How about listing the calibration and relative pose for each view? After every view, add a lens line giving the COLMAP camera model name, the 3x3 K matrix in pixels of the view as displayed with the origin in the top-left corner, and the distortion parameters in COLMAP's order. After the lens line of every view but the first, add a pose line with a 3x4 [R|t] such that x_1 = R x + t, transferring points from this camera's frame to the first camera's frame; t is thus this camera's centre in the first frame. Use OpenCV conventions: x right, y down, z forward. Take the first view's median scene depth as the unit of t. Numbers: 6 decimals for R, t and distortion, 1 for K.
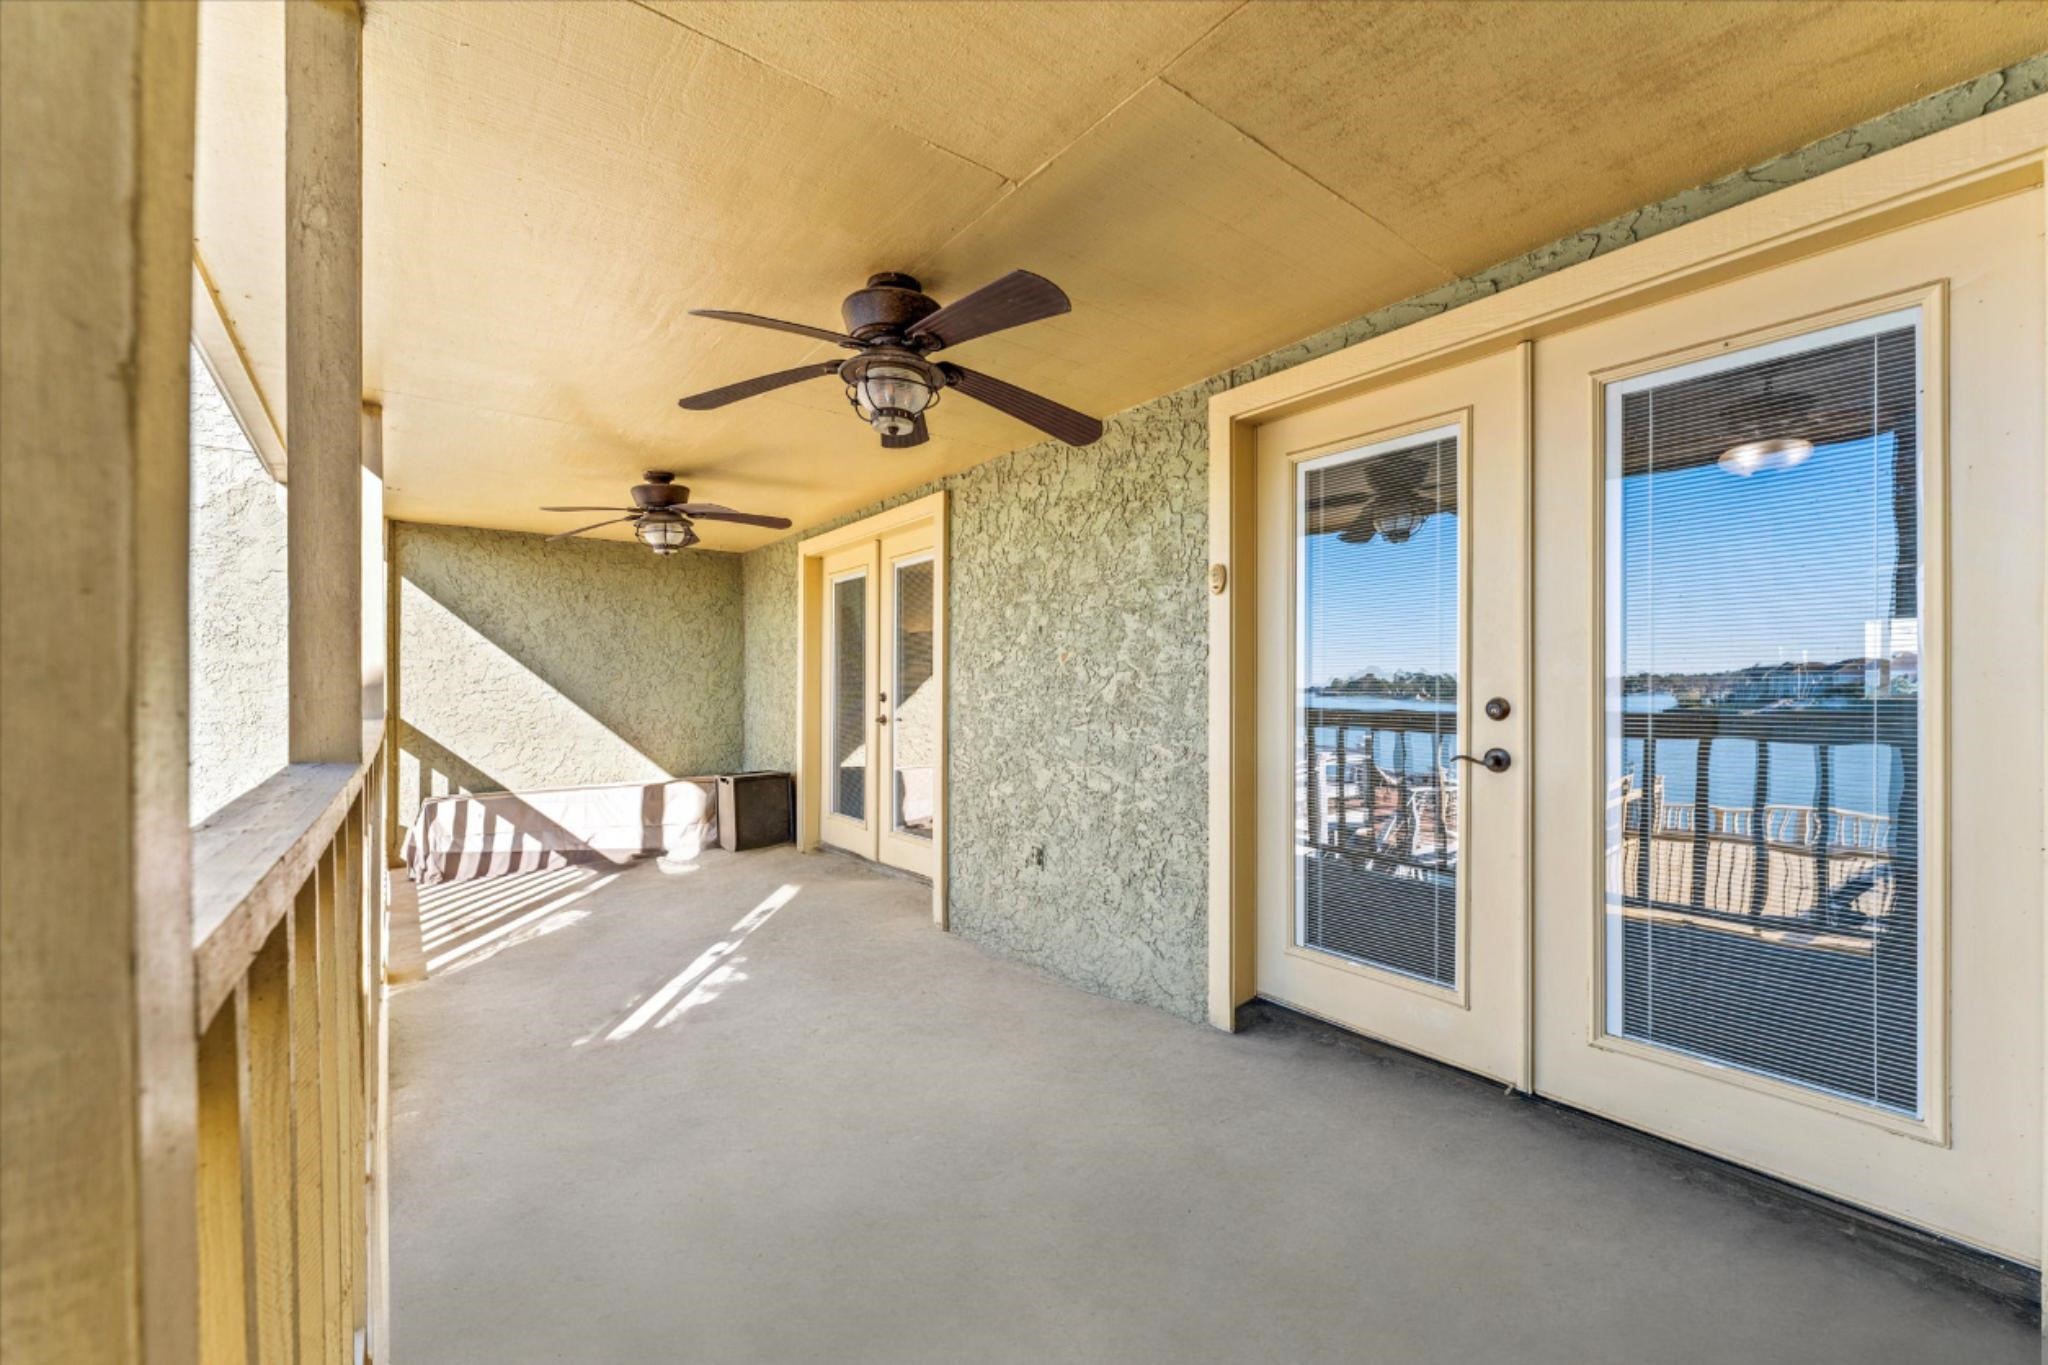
lens RADIAL K [[829.8, 0, 1019.6], [0, 829.8, 692.2], [0, 0, 1]] dist [-0.003295, -0.000319]
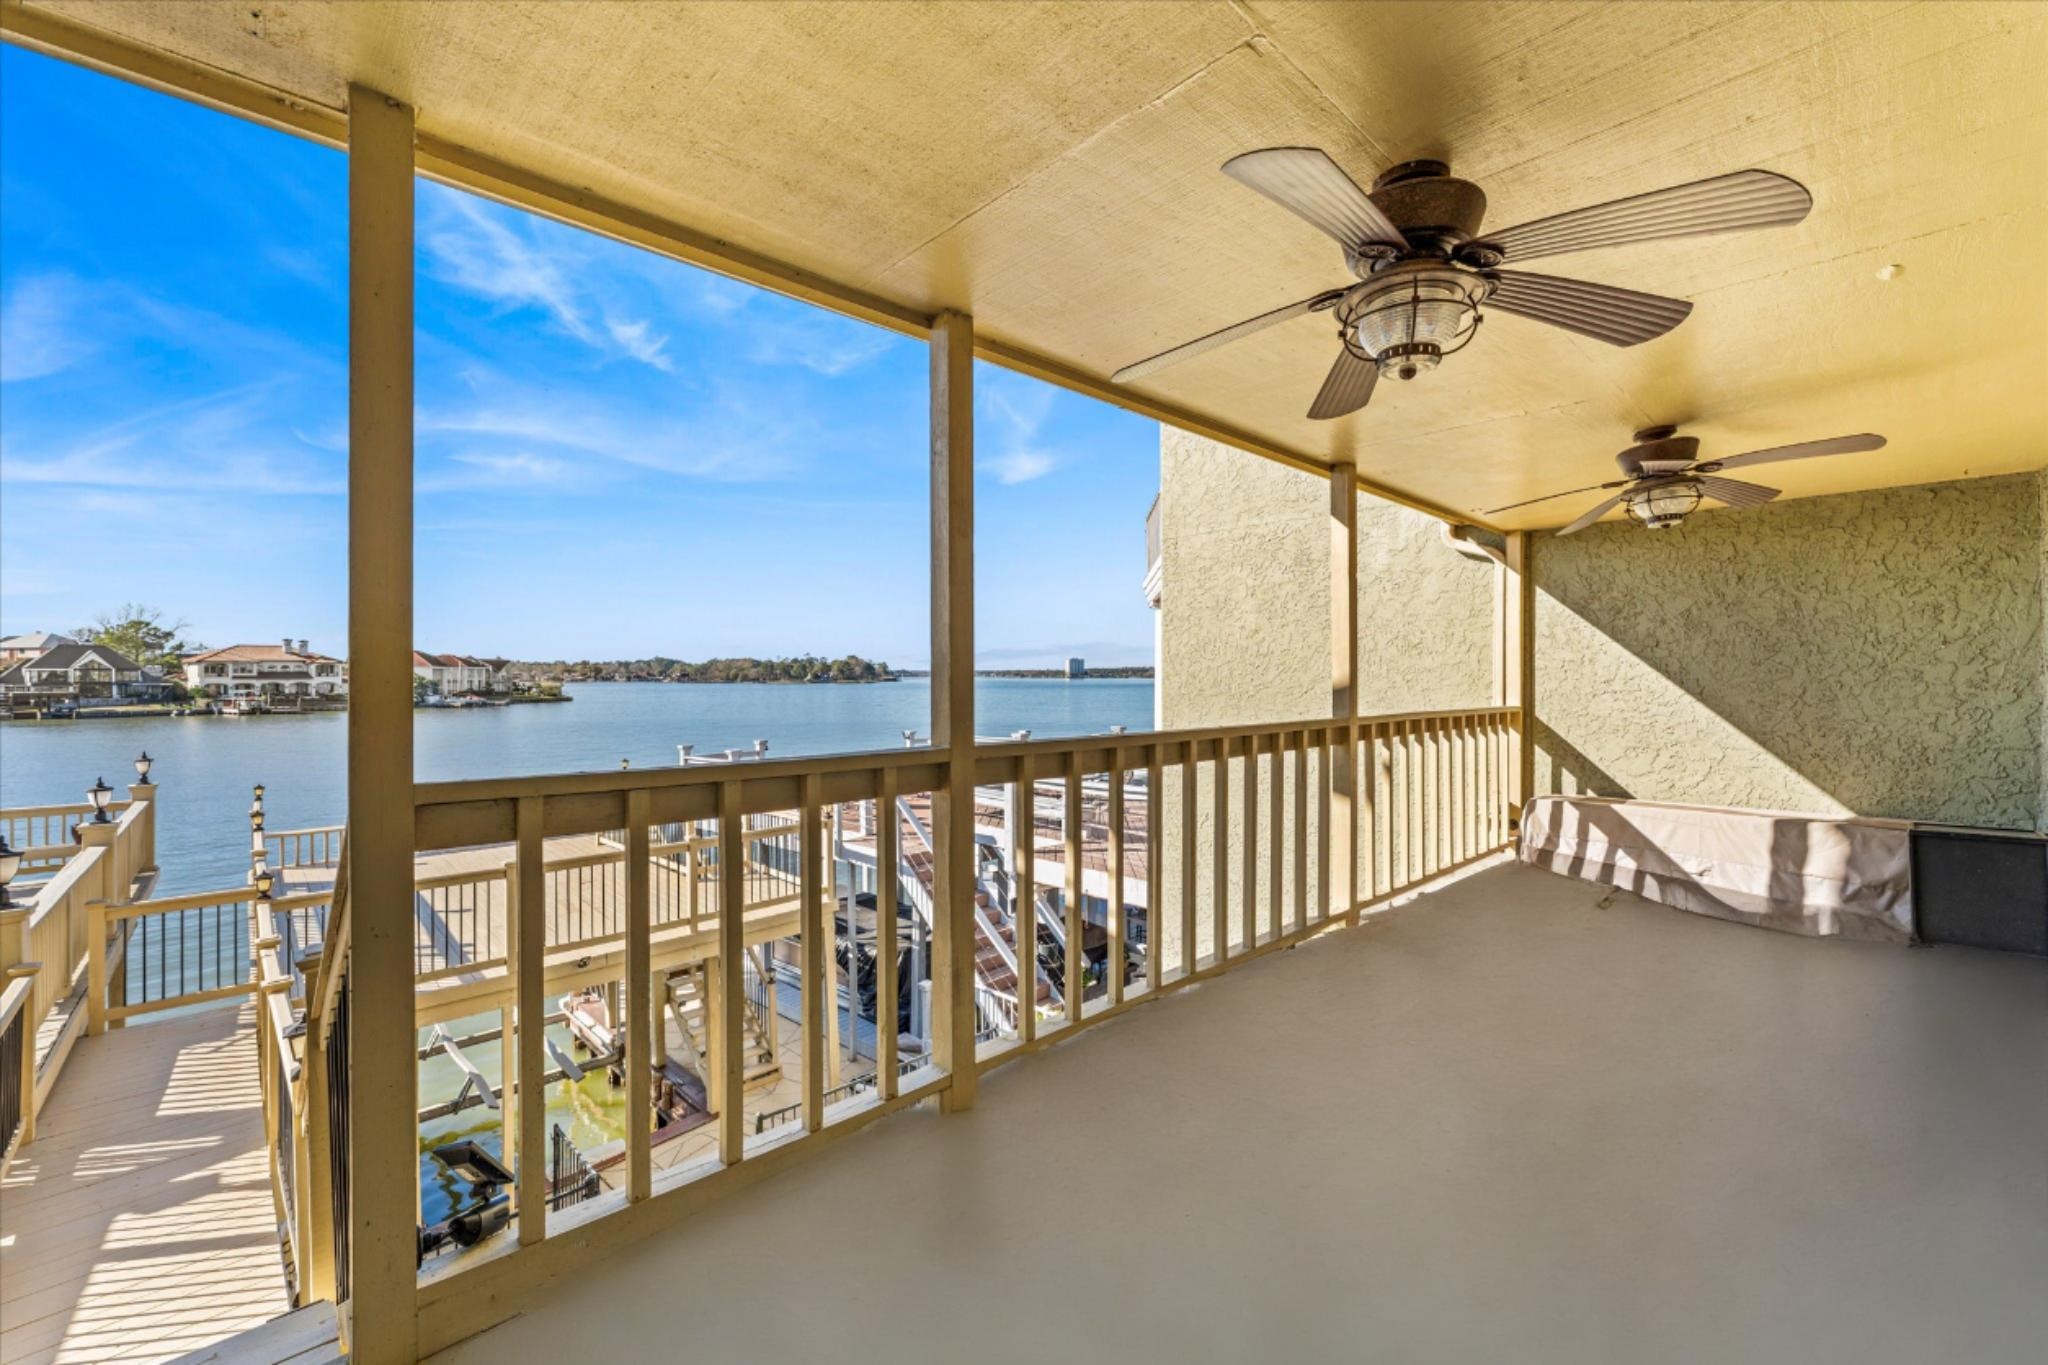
lens RADIAL K [[829.8, 0, 1035.9], [0, 829.8, 677.6], [0, 0, 1]] dist [-0.003295, -0.000319]
pose [[0.102525, -0.000128, -0.994730, 0.237997], [-0.001197, 0.999999, -0.000252, -0.016369], [0.994730, 0.001217, 0.102525, 0.245055]]
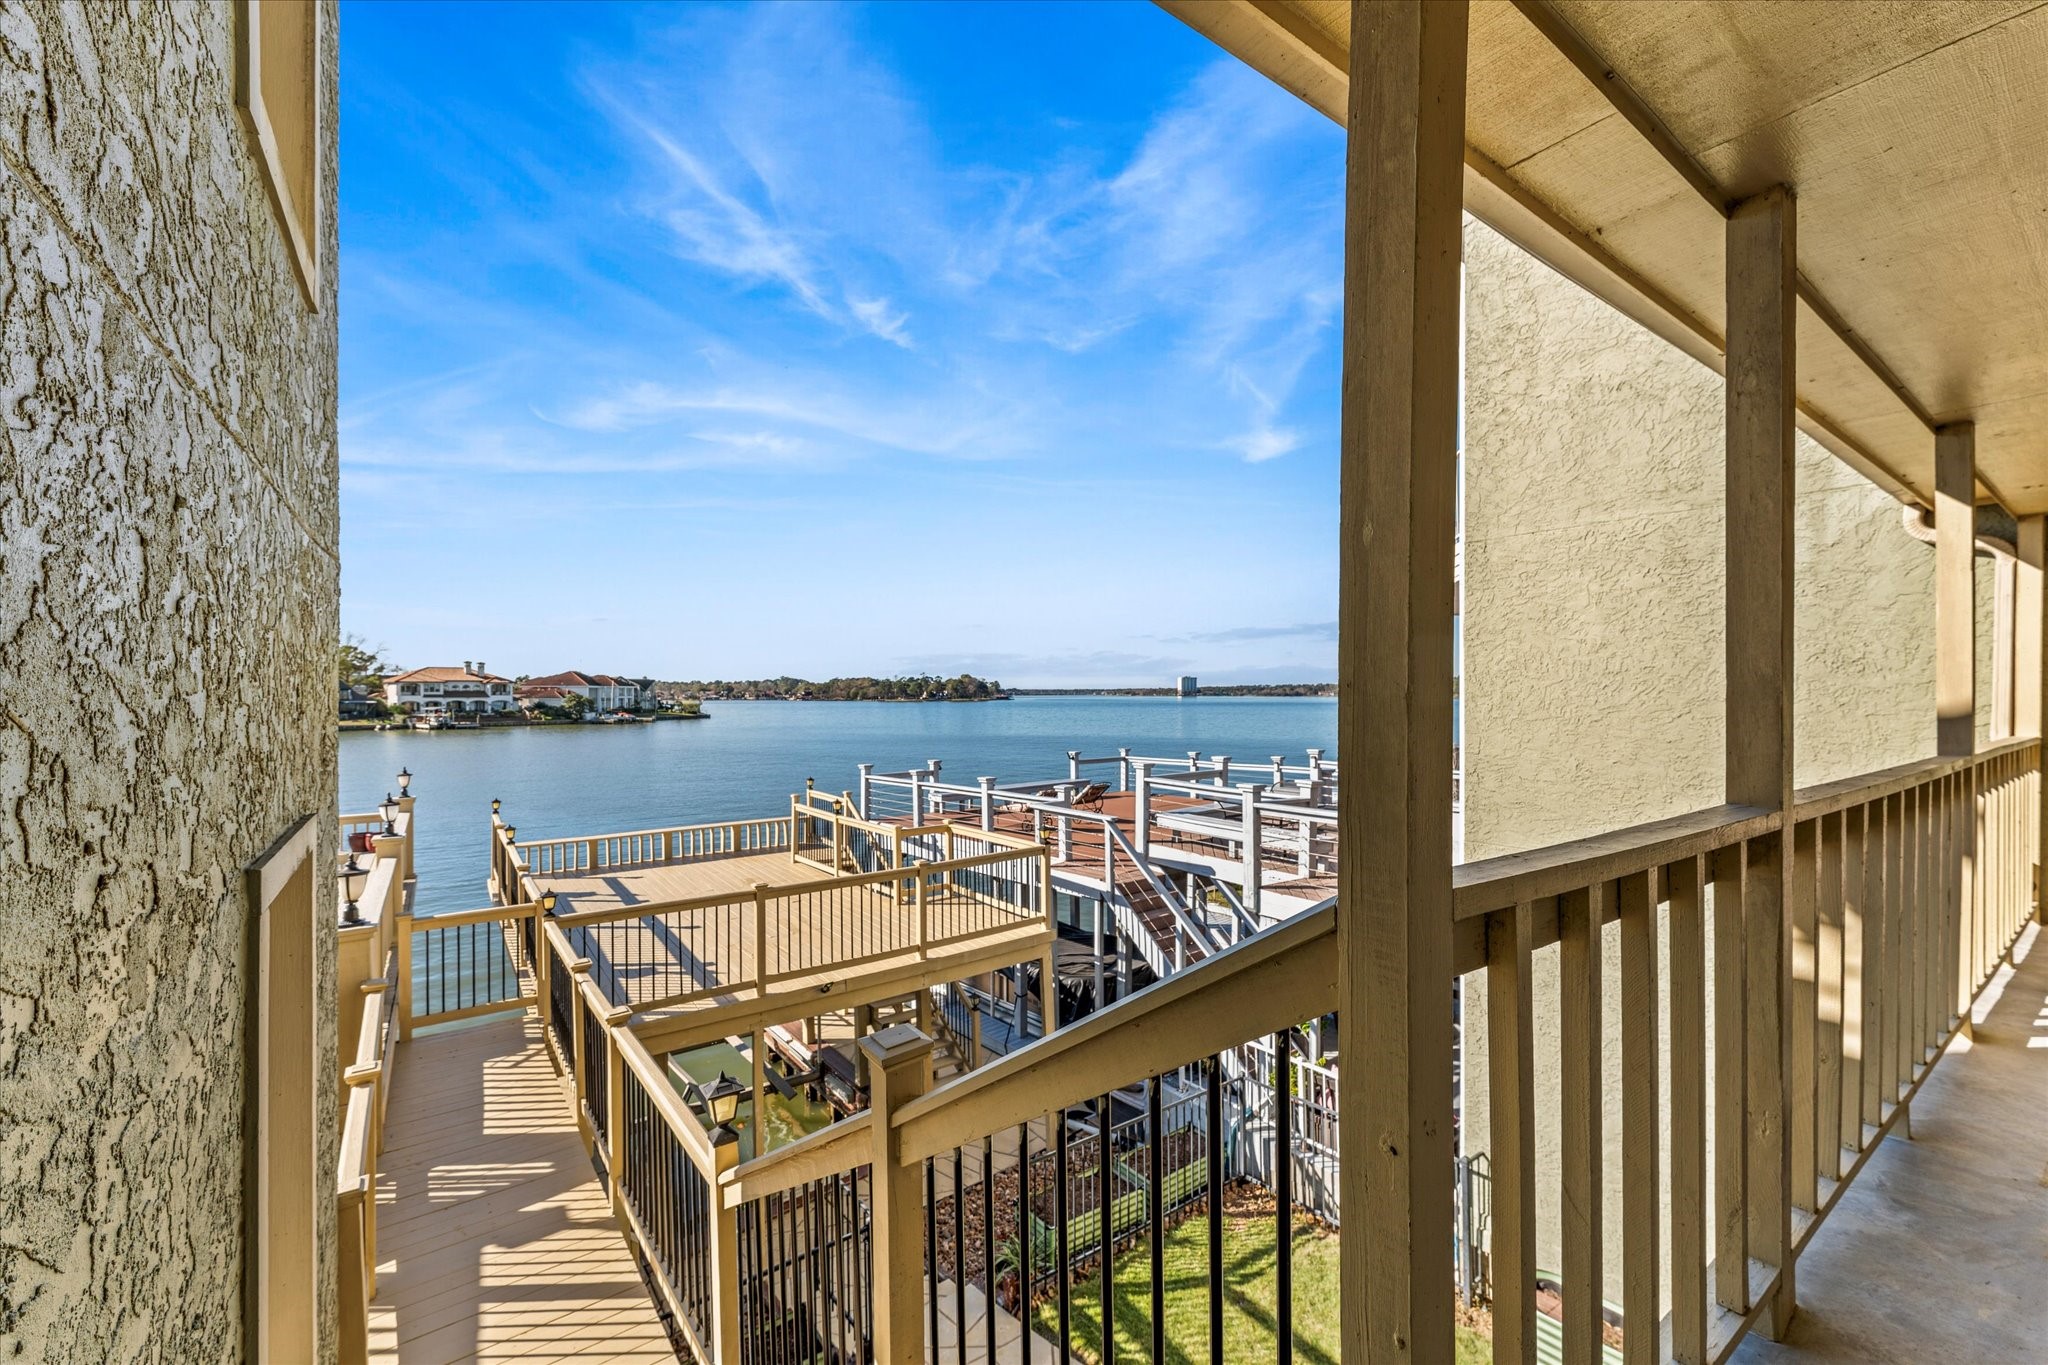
lens RADIAL K [[829.8, 0, 1031.3], [0, 829.8, 703.0], [0, 0, 1]] dist [-0.003295, -0.000319]
pose [[-0.030346, 0.008401, -0.999504, 0.117318], [-0.001051, 0.999964, 0.008436, -0.020920], [0.999539, 0.001306, -0.030336, -0.019376]]
